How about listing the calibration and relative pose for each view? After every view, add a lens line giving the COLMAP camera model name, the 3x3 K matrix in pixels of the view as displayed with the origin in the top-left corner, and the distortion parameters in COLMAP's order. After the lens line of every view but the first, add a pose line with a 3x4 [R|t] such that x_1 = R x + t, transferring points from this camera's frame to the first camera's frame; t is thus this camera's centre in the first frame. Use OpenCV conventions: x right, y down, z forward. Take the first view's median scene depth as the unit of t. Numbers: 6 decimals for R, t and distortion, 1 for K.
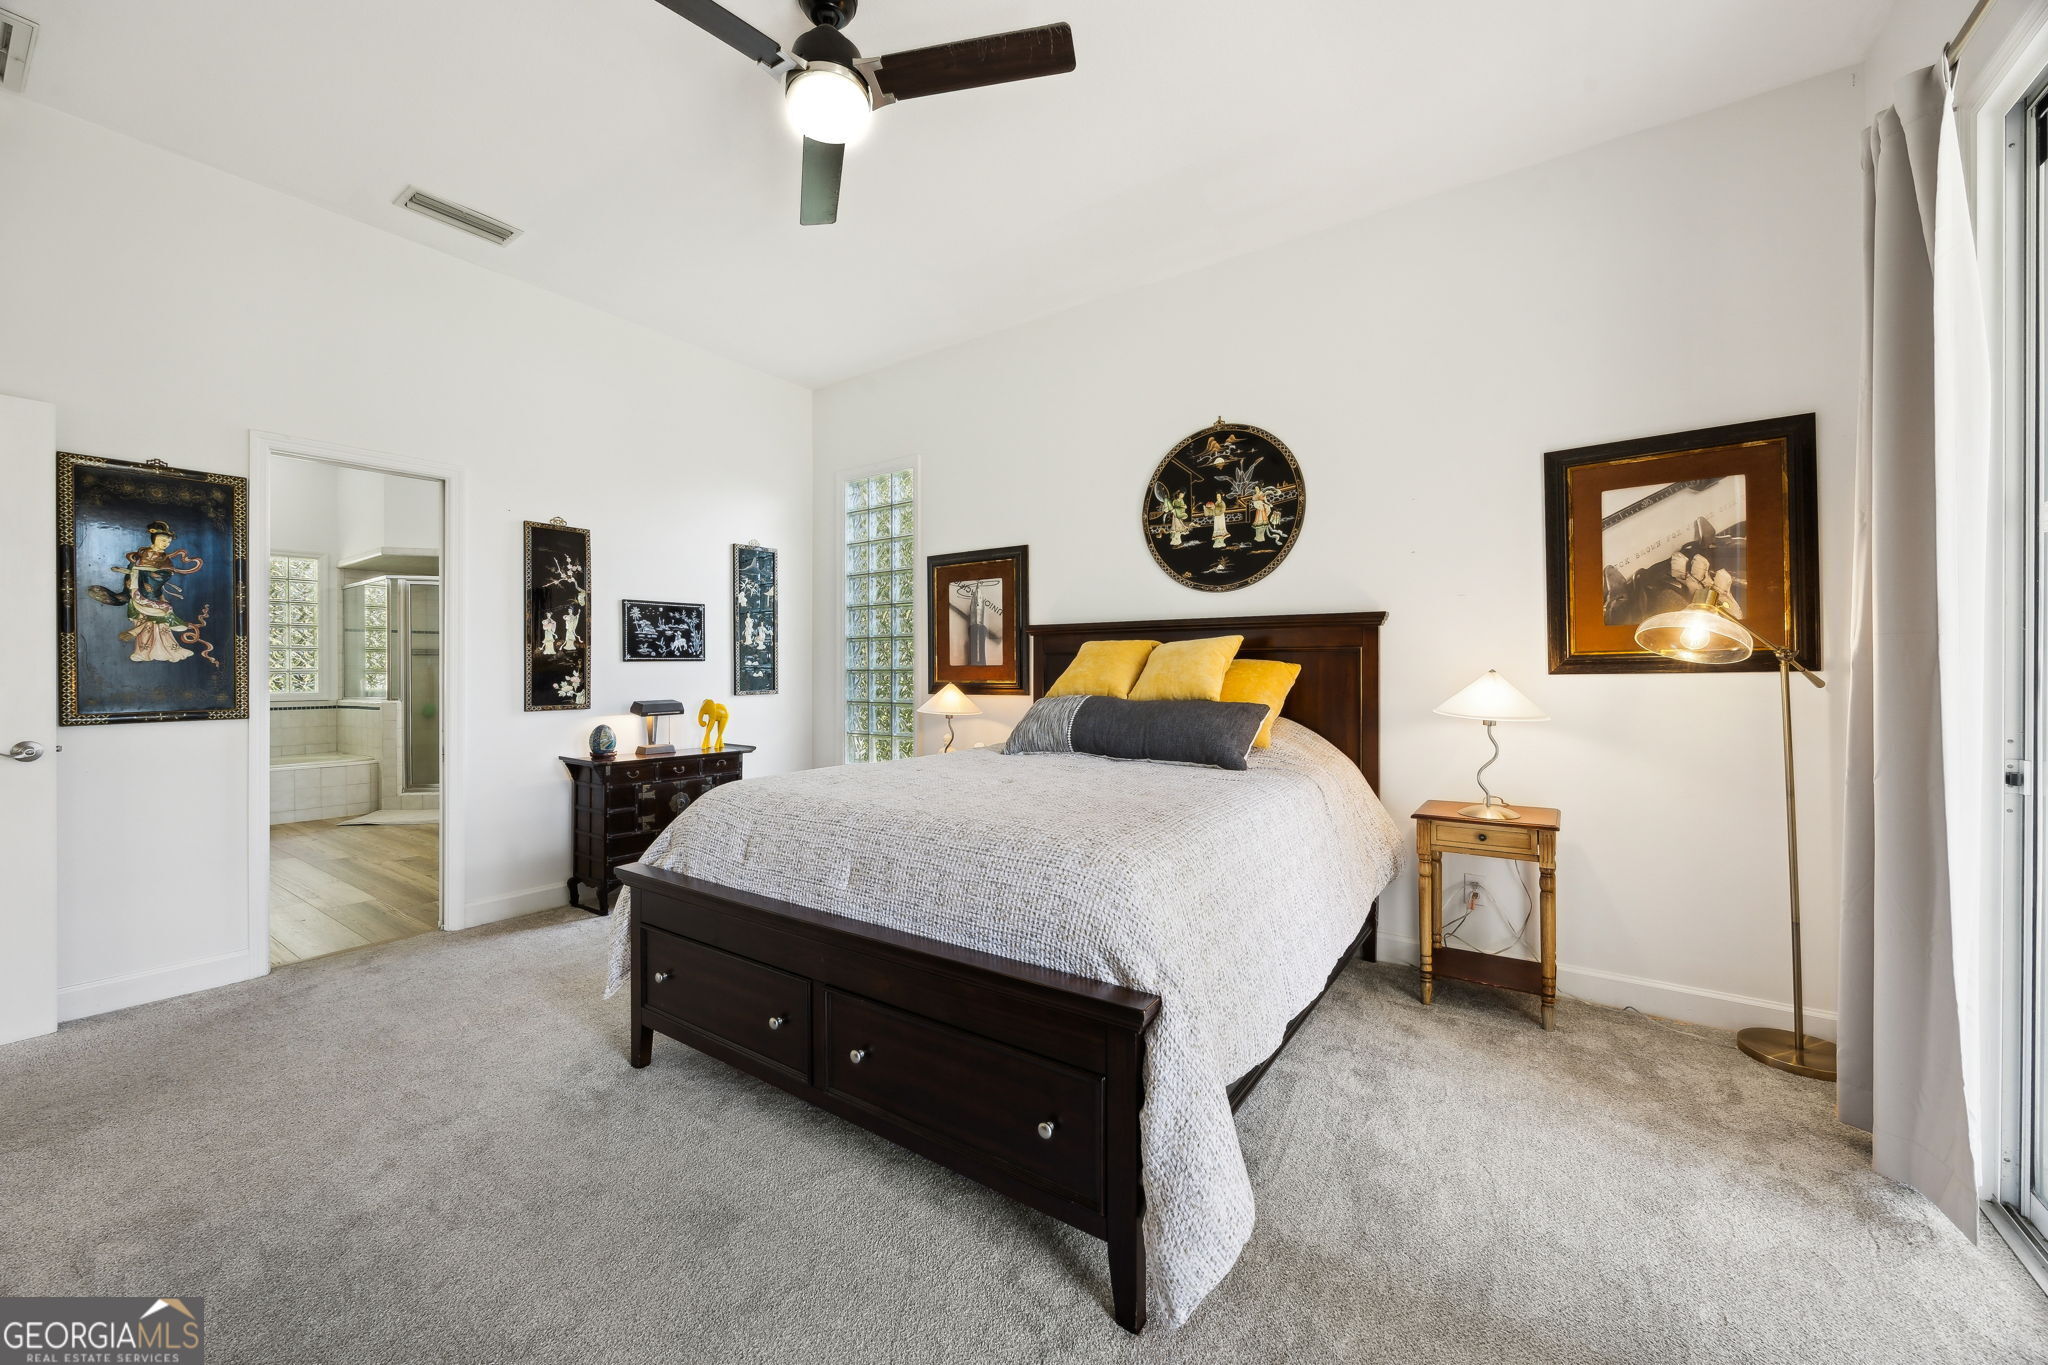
lens RADIAL K [[776.4, 0, 1021.2], [0, 776.4, 675.4], [0, 0, 1]] dist [-0.001575, 0.000030]
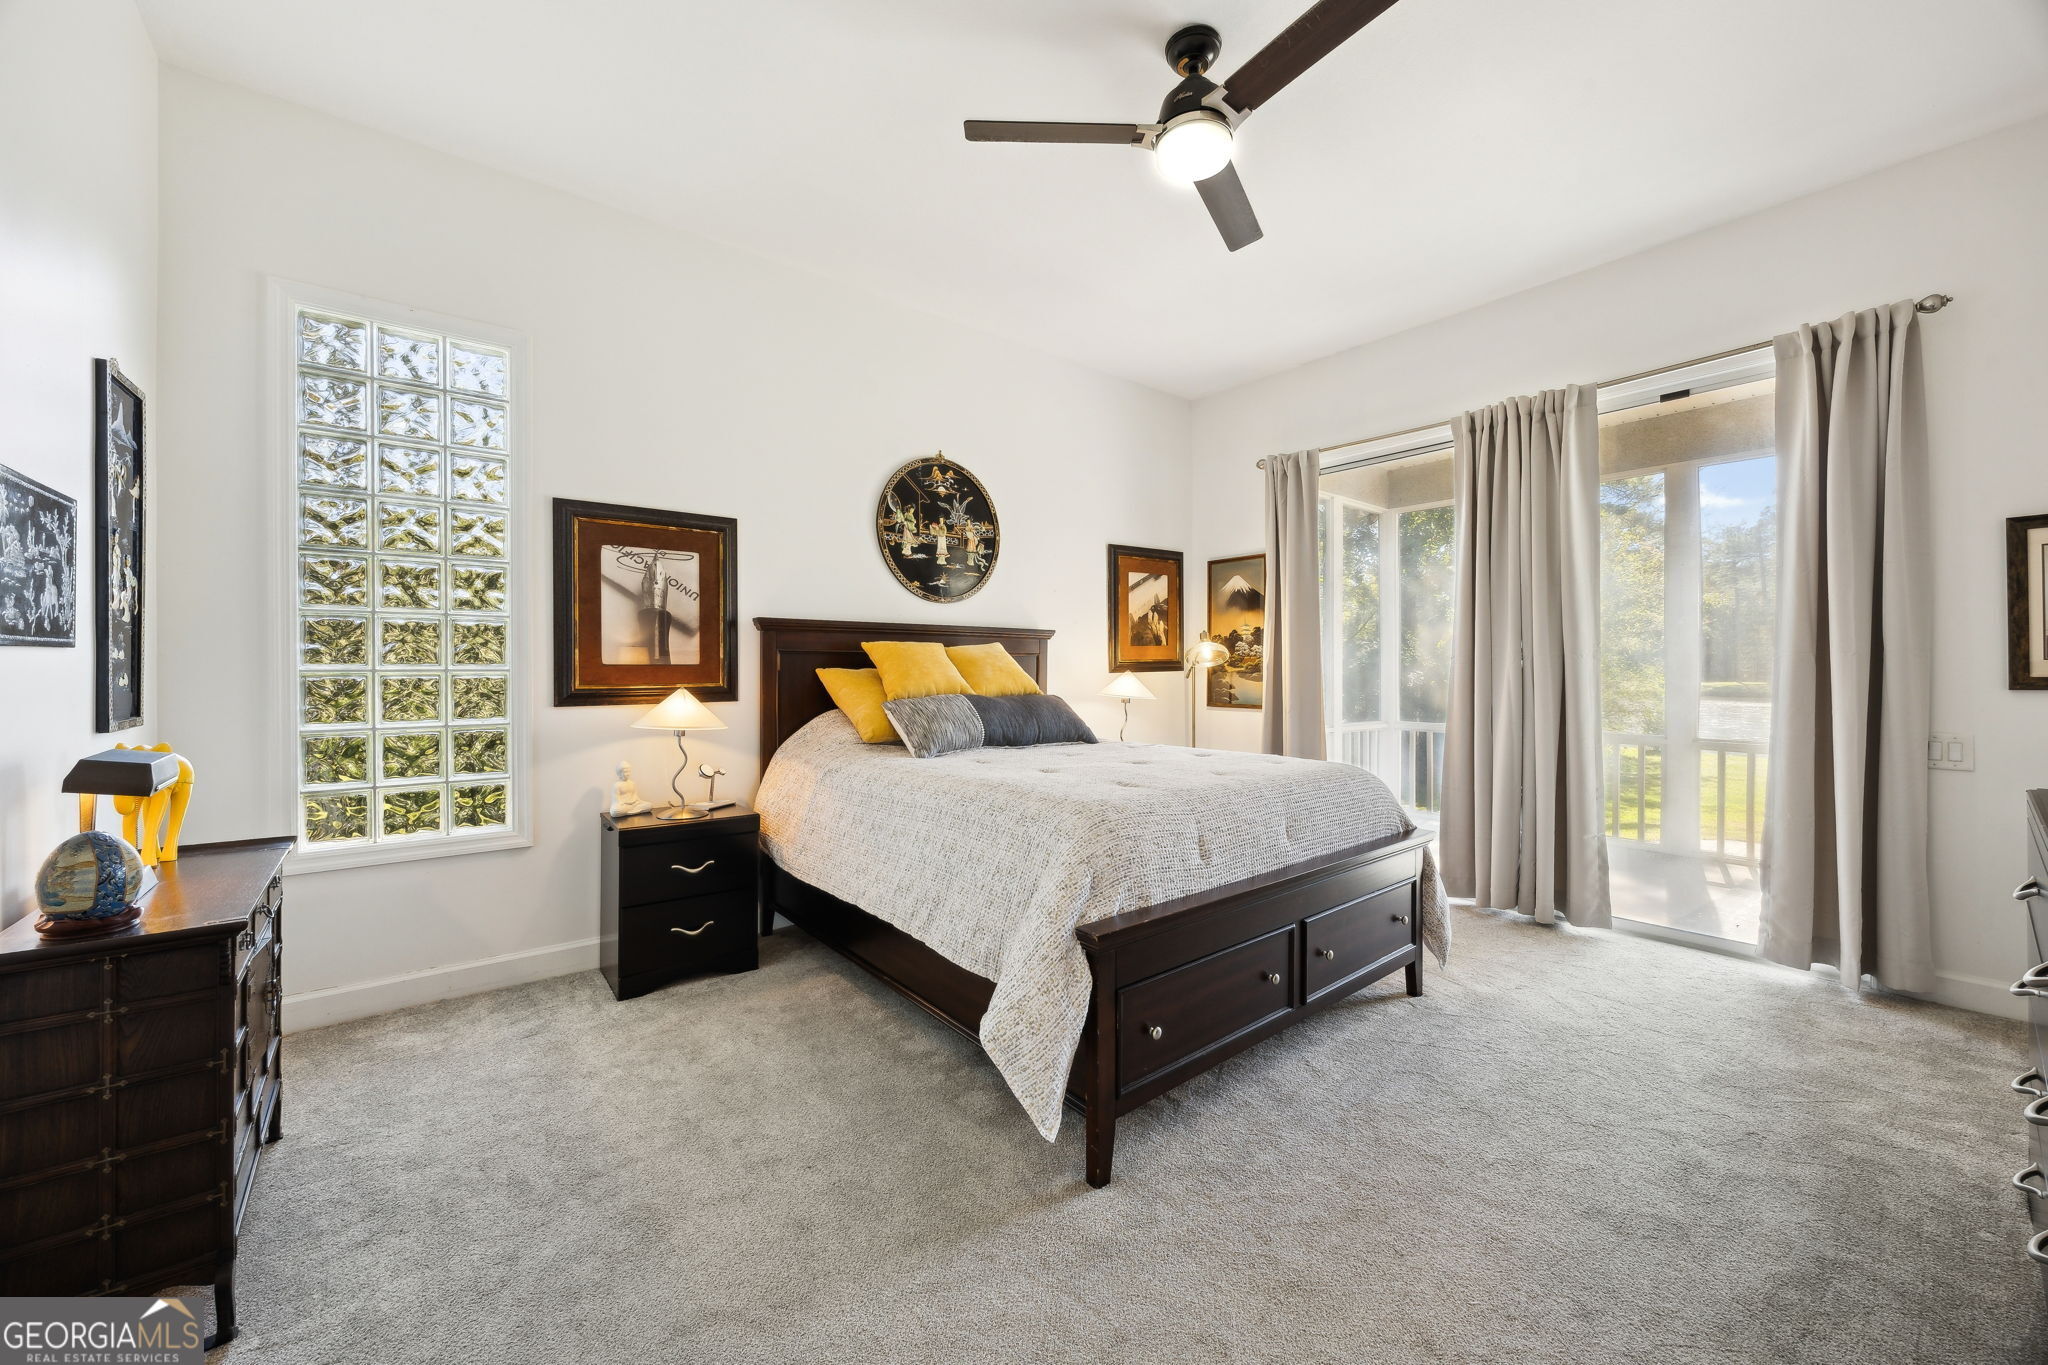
lens RADIAL K [[776.4, 0, 1021.2], [0, 776.4, 675.4], [0, 0, 1]] dist [-0.001575, 0.000030]
pose [[0.280317, -0.006636, 0.959885, -0.792361], [0.007525, 0.999961, 0.004715, -0.003619], [-0.959878, 0.005901, 0.280356, 0.541910]]
